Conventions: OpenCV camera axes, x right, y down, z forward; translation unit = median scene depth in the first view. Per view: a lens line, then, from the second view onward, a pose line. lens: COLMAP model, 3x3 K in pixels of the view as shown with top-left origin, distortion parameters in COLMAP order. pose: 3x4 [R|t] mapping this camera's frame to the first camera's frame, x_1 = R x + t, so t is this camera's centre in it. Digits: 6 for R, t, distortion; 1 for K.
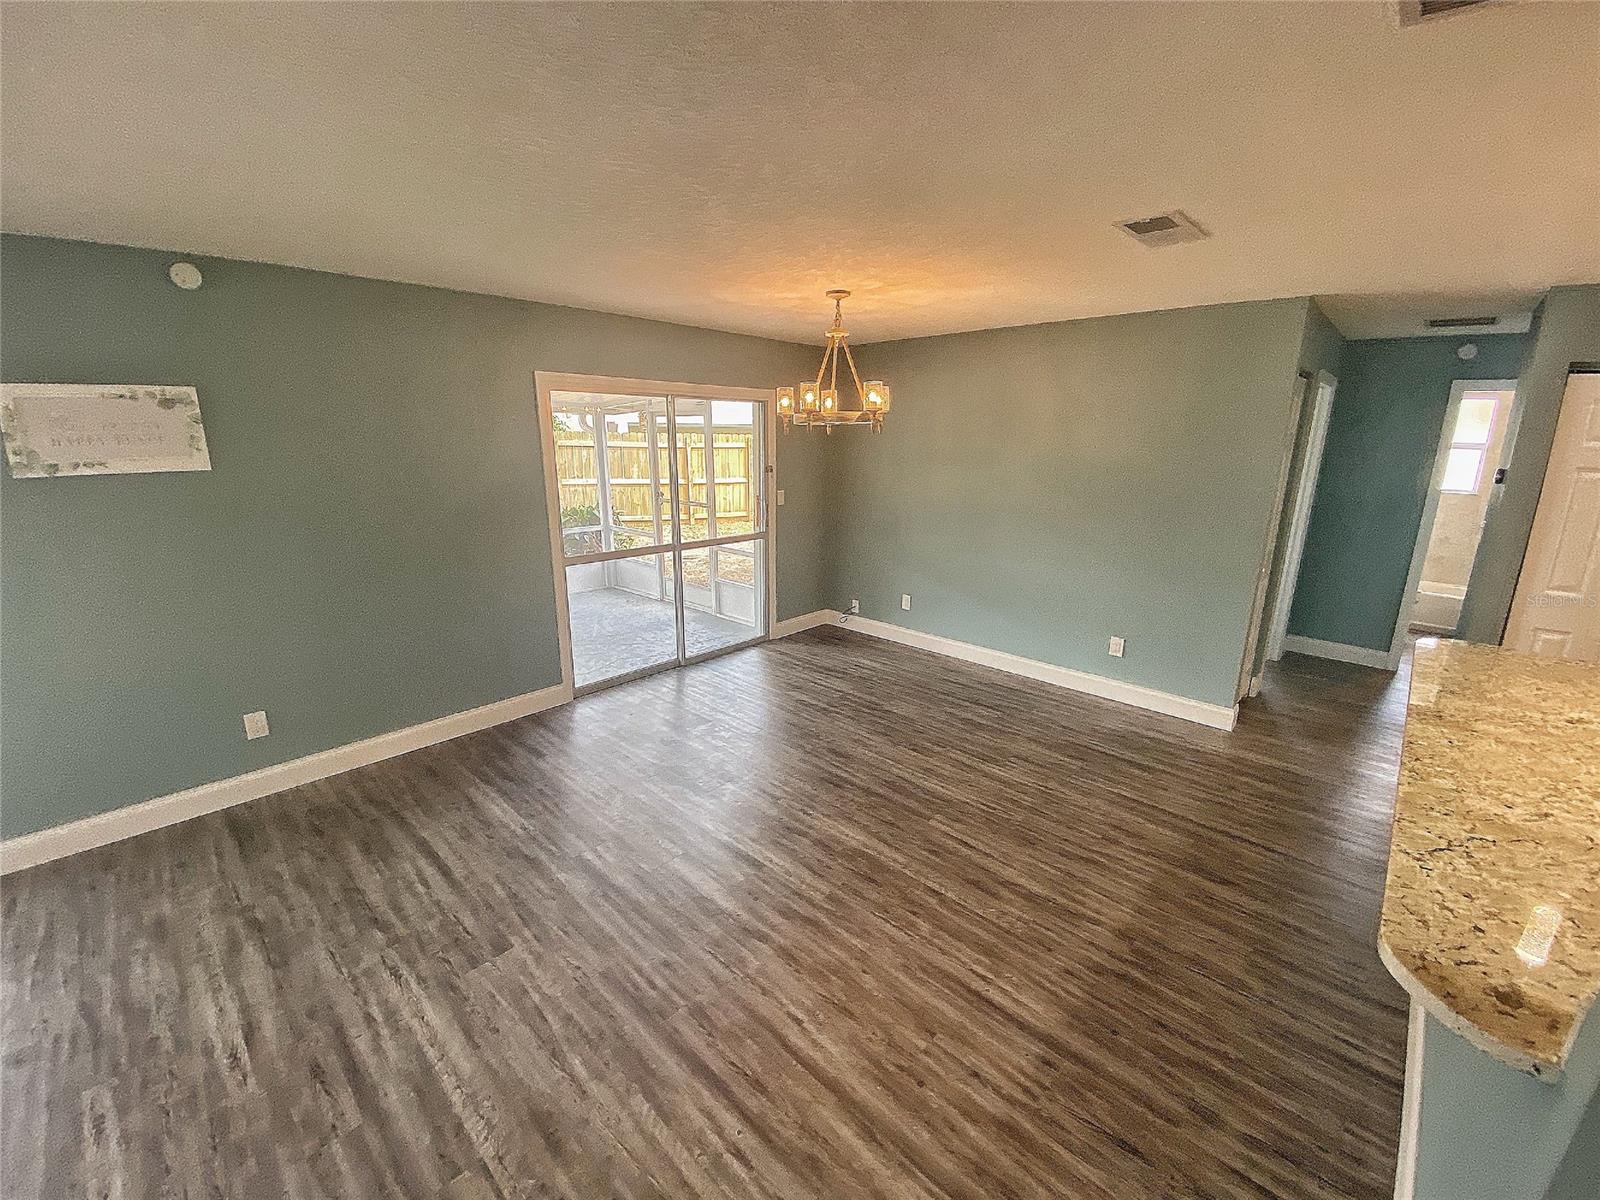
lens RADIAL K [[653.9, 0, 800.7], [0, 653.9, 589.5], [0, 0, 1]] dist [0.004870, -0.011219]
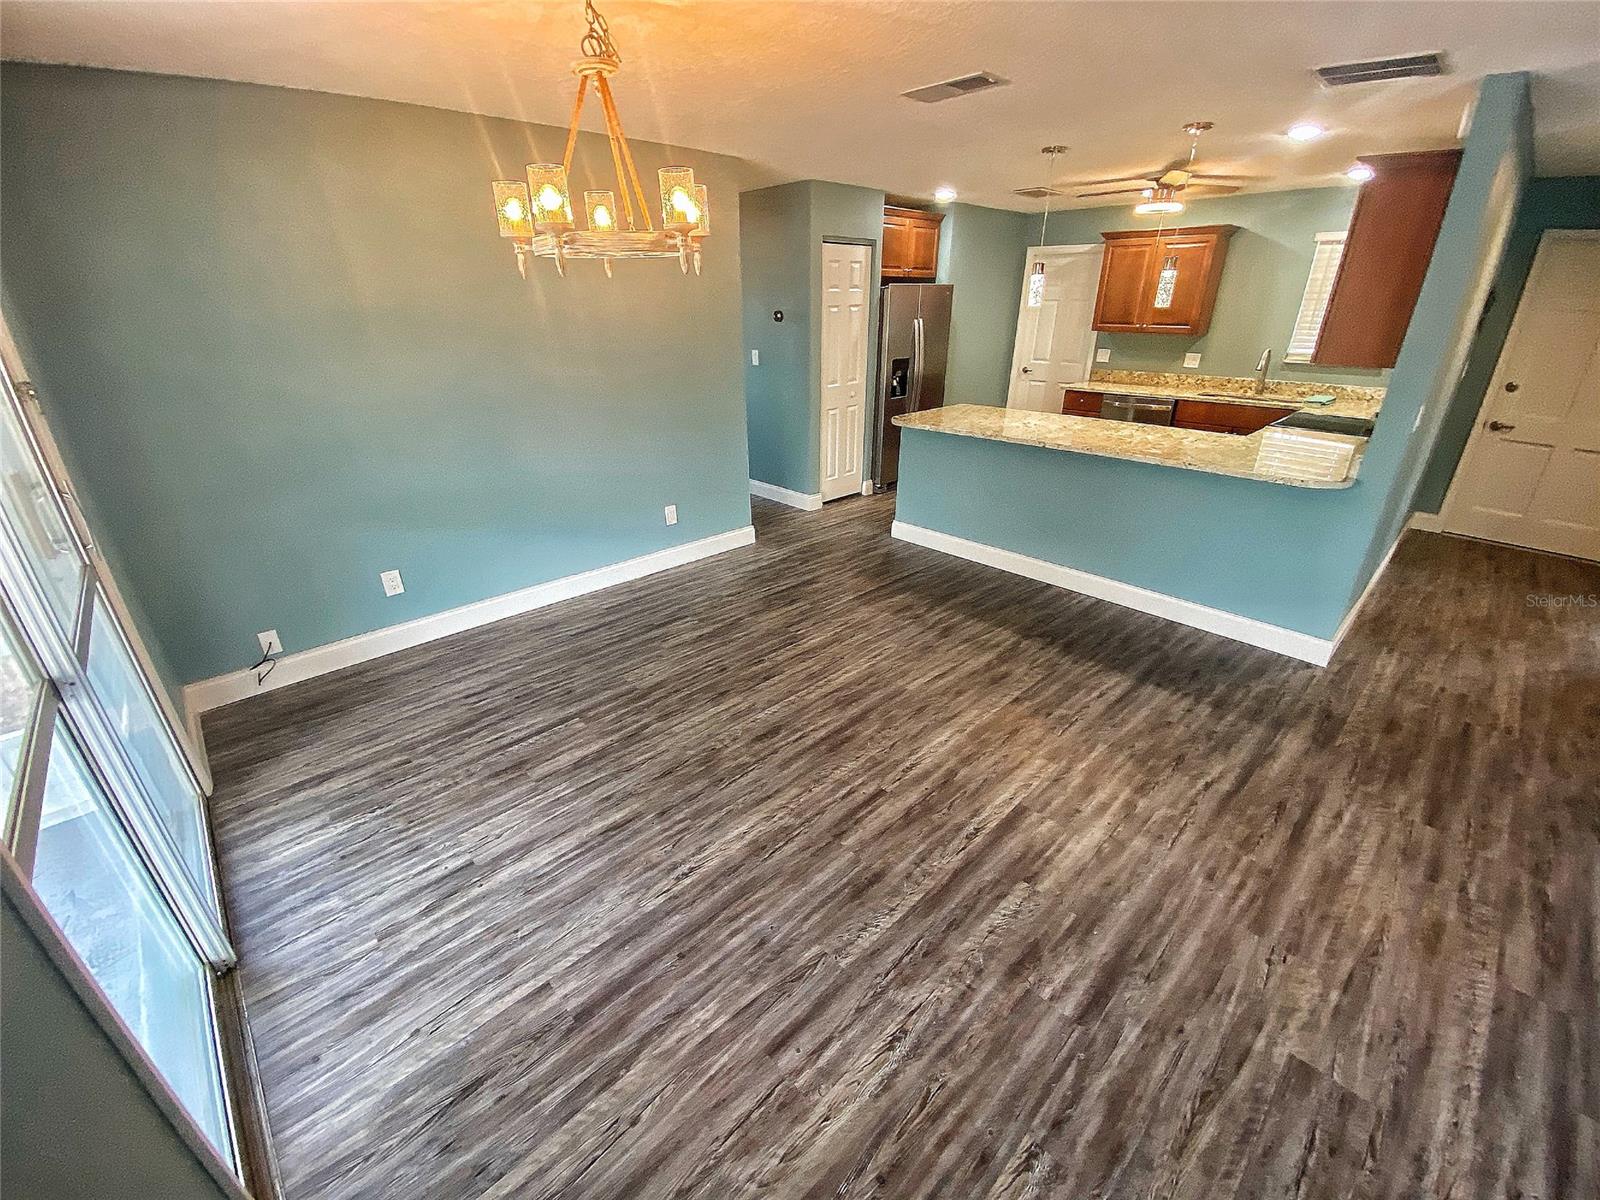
lens RADIAL K [[653.9, 0, 802.3], [0, 653.9, 592.8], [0, 0, 1]] dist [0.004870, -0.011219]
pose [[0.054429, -0.419177, 0.906272, -0.742378], [0.238745, 0.886755, 0.395811, -0.244843], [-0.969556, 0.194824, 0.148341, 1.089582]]
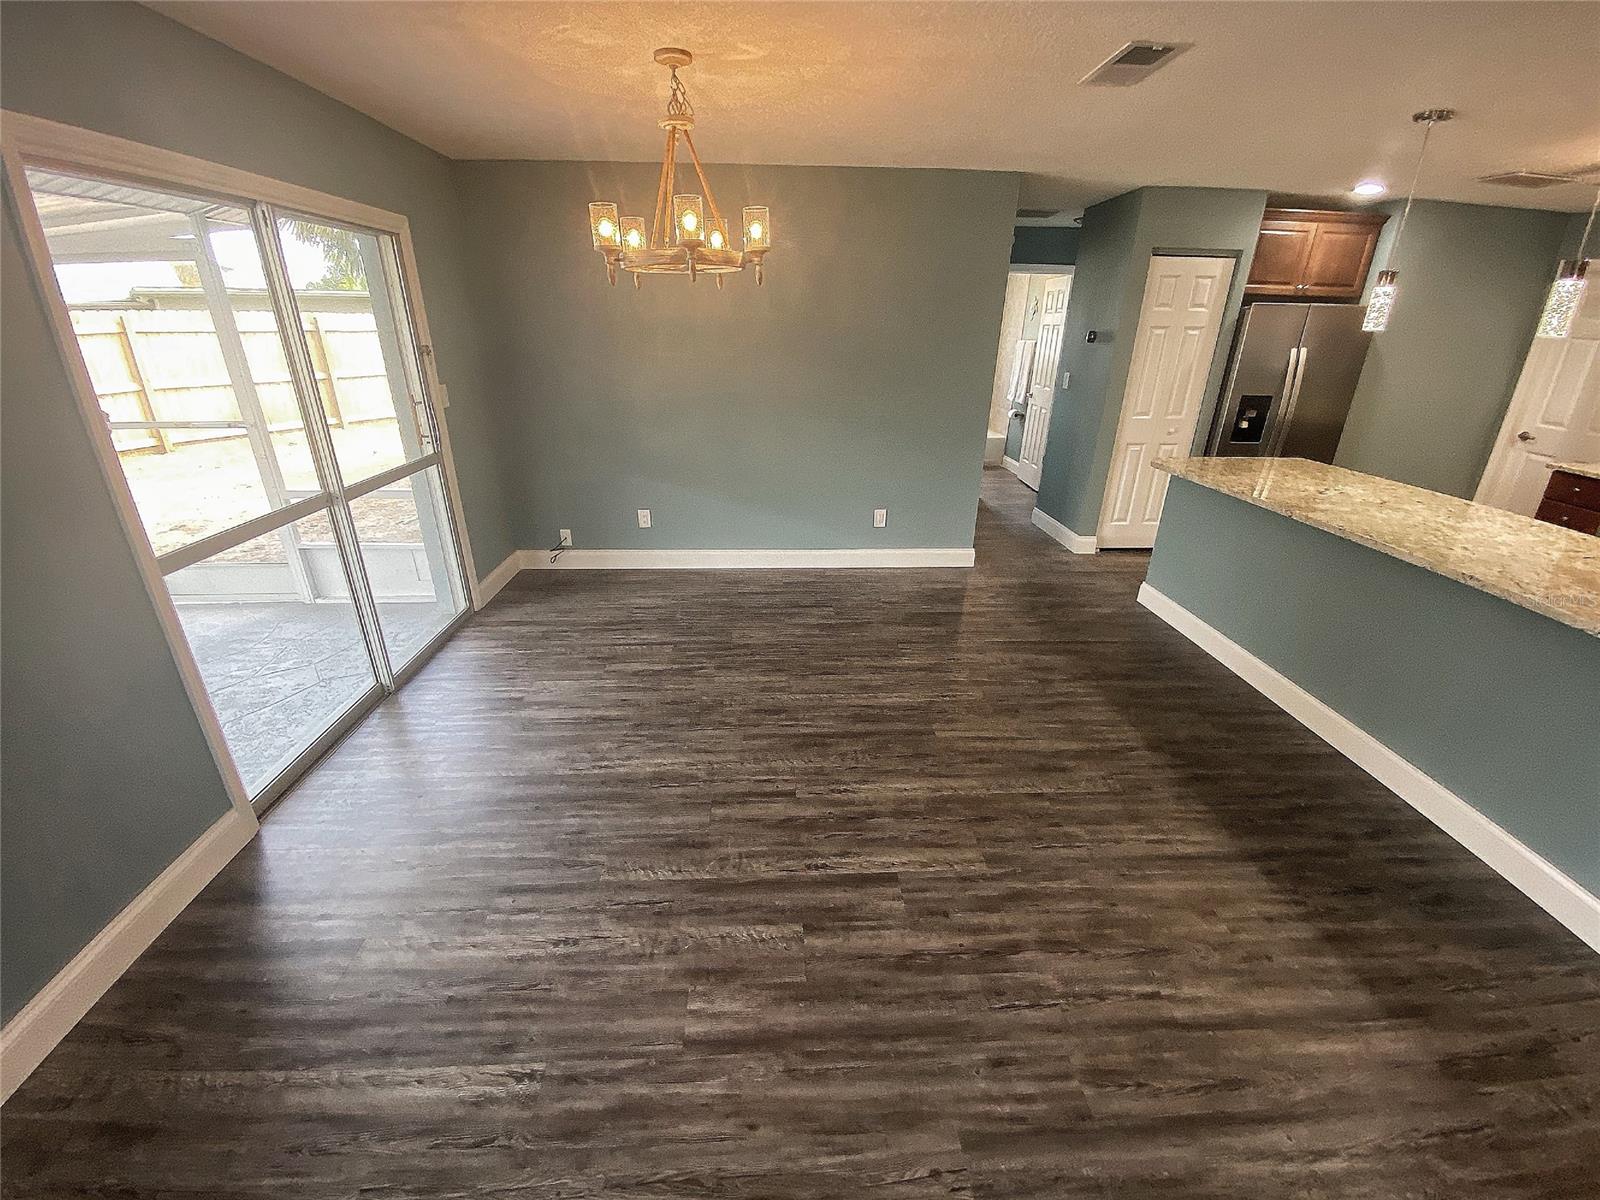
lens RADIAL K [[653.9, 0, 800.6], [0, 653.9, 594.6], [0, 0, 1]] dist [0.004870, -0.011219]
pose [[0.693371, -0.276613, 0.665374, -0.550229], [0.164479, 0.959763, 0.227599, -0.085784], [-0.701558, -0.048371, 0.710969, 0.543129]]
